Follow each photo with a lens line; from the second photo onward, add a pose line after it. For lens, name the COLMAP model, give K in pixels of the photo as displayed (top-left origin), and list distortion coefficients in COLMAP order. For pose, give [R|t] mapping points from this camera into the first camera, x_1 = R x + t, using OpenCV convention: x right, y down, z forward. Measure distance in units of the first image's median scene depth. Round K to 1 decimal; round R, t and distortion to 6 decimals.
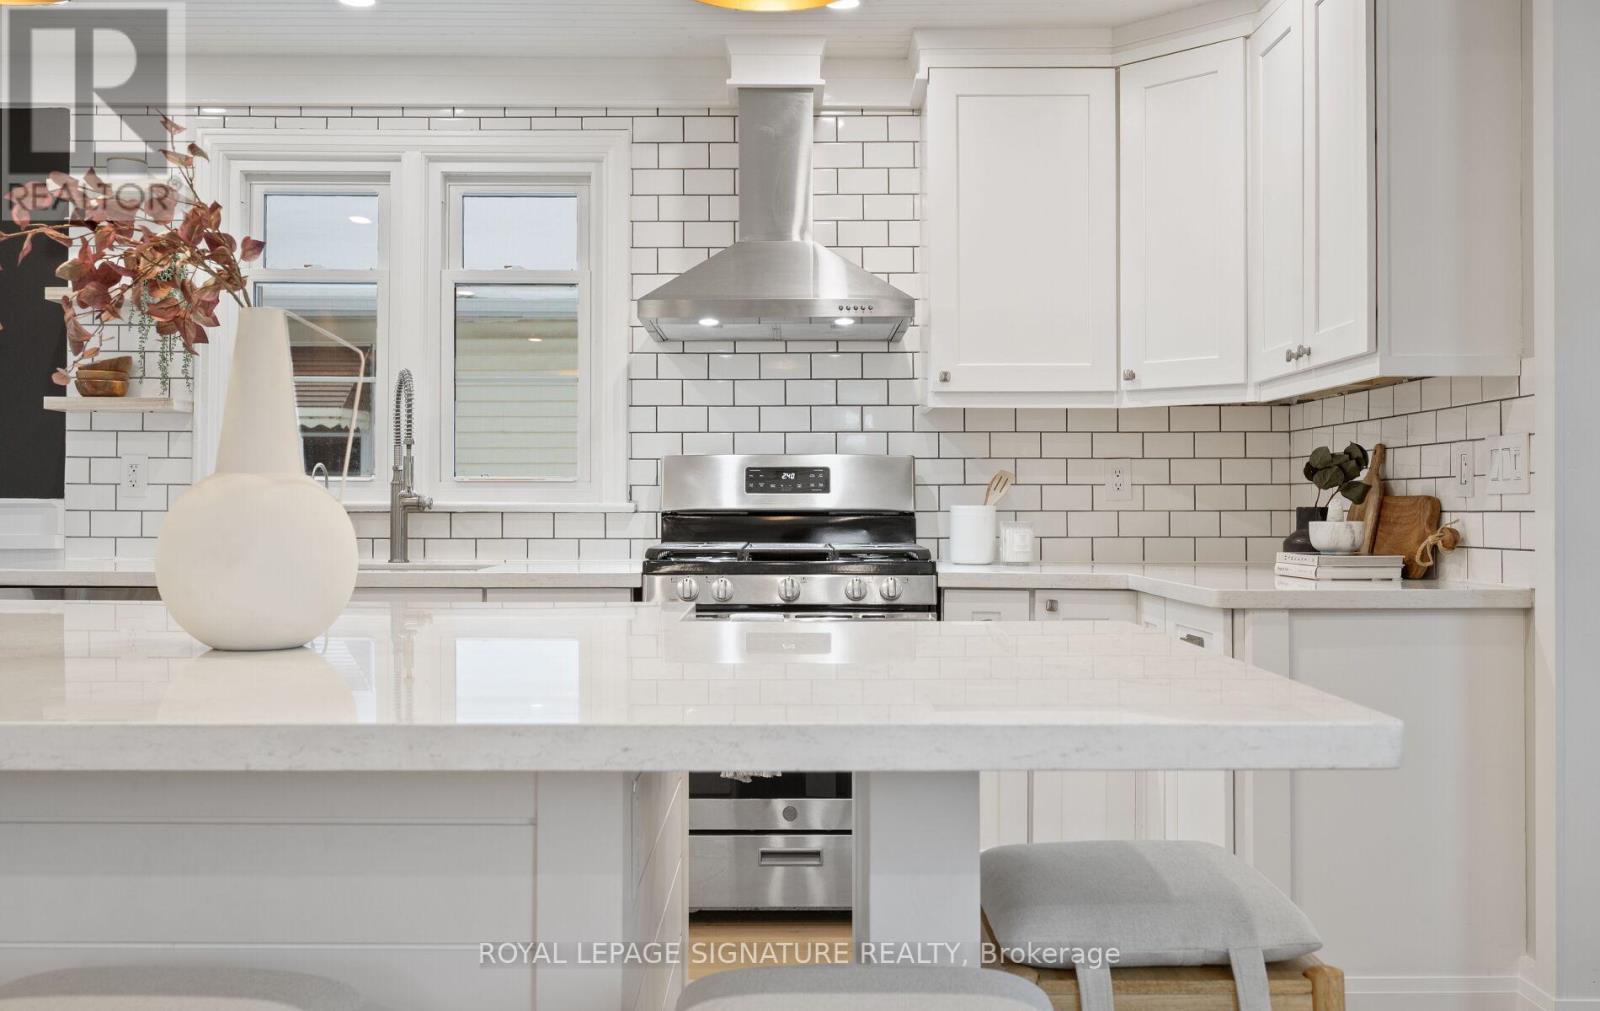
lens RADIAL K [[1420.7, 0, 803.0], [0, 1420.7, 505.7], [0, 0, 1]] dist [-0.007052, -0.006677]
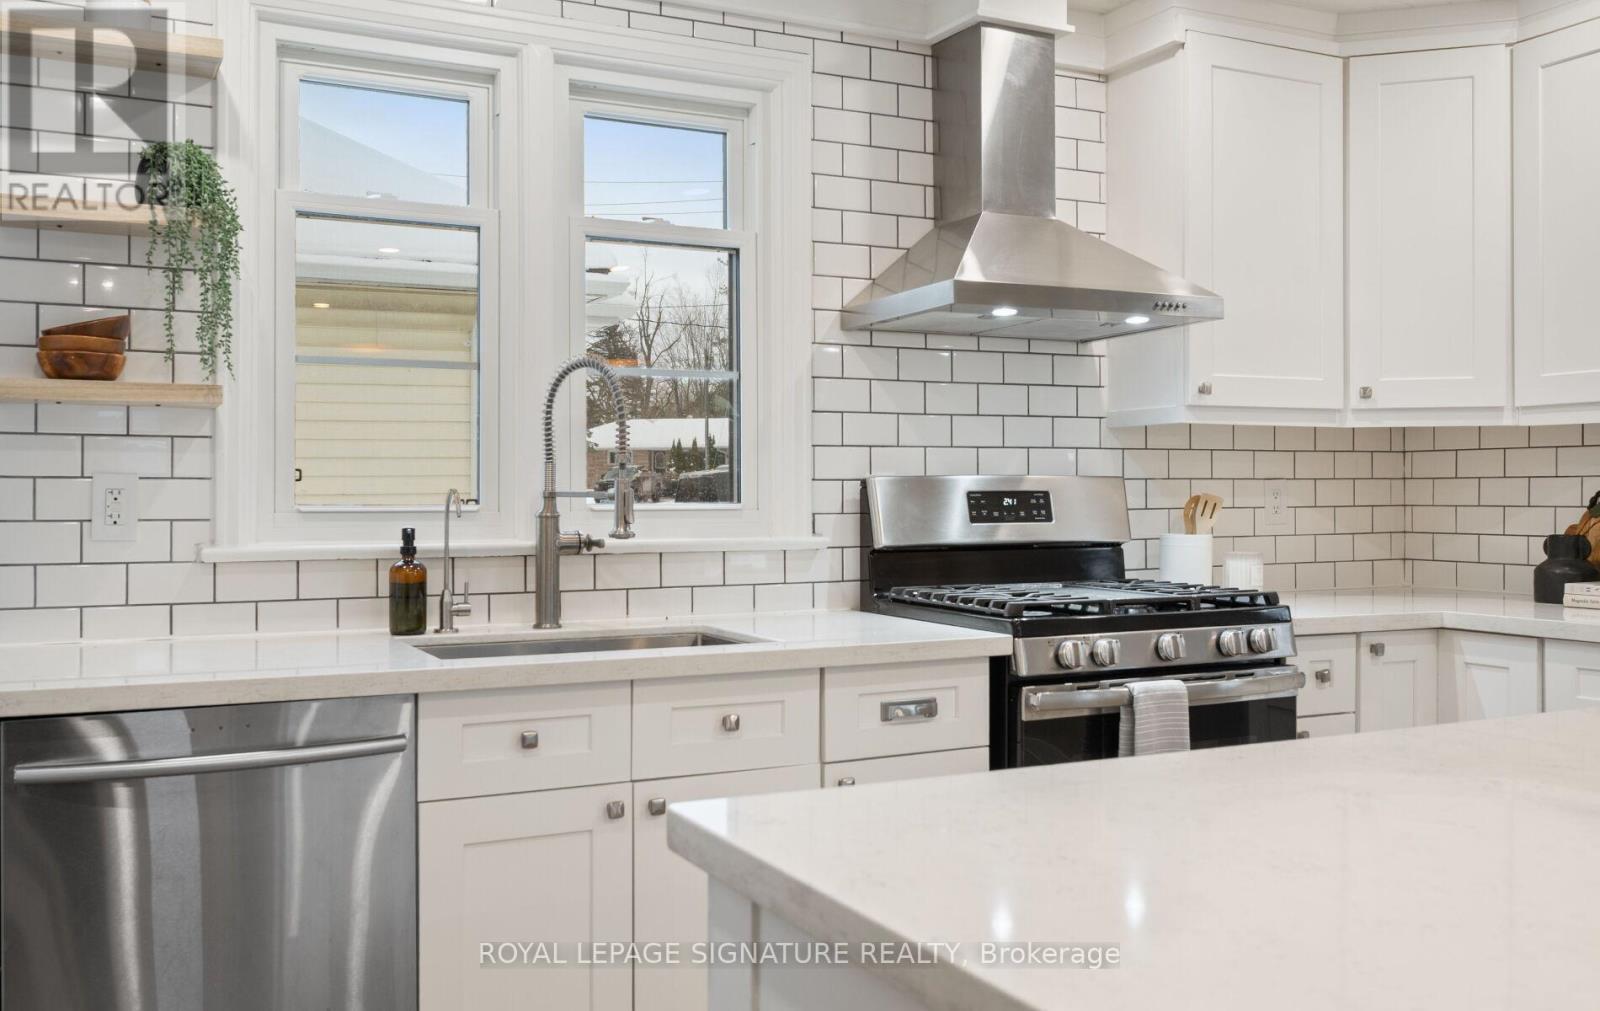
lens RADIAL K [[1420.7, 0, 802.2], [0, 1420.7, 509.3], [0, 0, 1]] dist [-0.007052, -0.006677]
pose [[0.897040, -0.008894, 0.441859, -0.483562], [0.003549, 0.999910, 0.012922, -0.027576], [-0.441934, -0.010023, 0.896991, 0.313196]]
